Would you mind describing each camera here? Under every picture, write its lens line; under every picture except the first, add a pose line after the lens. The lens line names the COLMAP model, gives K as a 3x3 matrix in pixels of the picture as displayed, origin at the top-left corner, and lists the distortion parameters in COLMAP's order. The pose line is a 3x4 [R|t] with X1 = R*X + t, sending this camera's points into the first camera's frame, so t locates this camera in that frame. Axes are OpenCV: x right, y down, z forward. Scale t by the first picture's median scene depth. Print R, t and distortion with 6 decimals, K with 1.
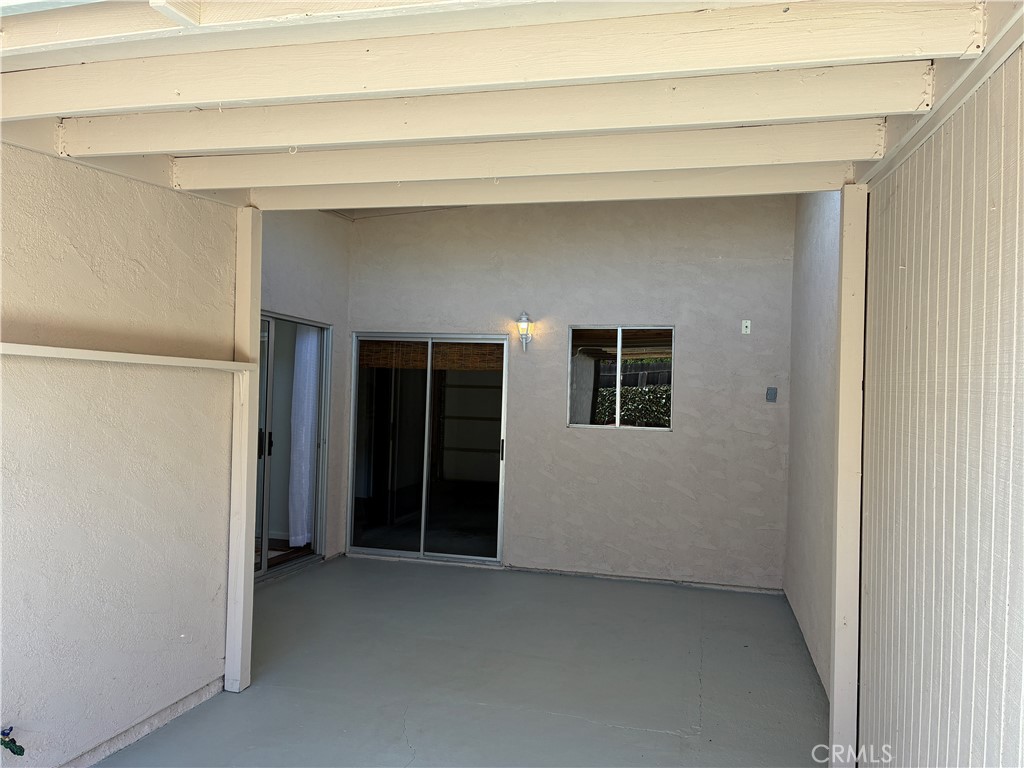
lens RADIAL K [[767.2, 0, 512.4], [0, 767.2, 381.6], [0, 0, 1]] dist [0.070897, -0.098422]
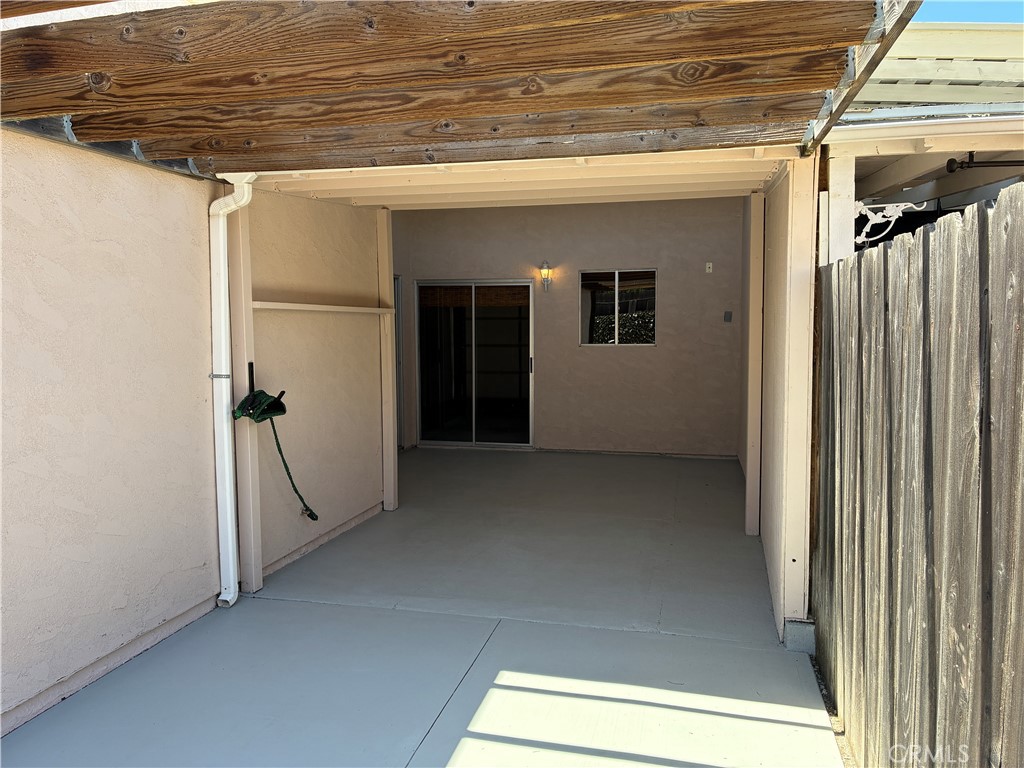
lens RADIAL K [[767.2, 0, 512.4], [0, 767.2, 381.6], [0, 0, 1]] dist [0.070897, -0.098422]
pose [[0.999301, -0.035277, 0.012368, -0.065937], [0.034003, 0.995236, 0.091368, -0.006291], [-0.015533, -0.090884, 0.995740, -0.355814]]
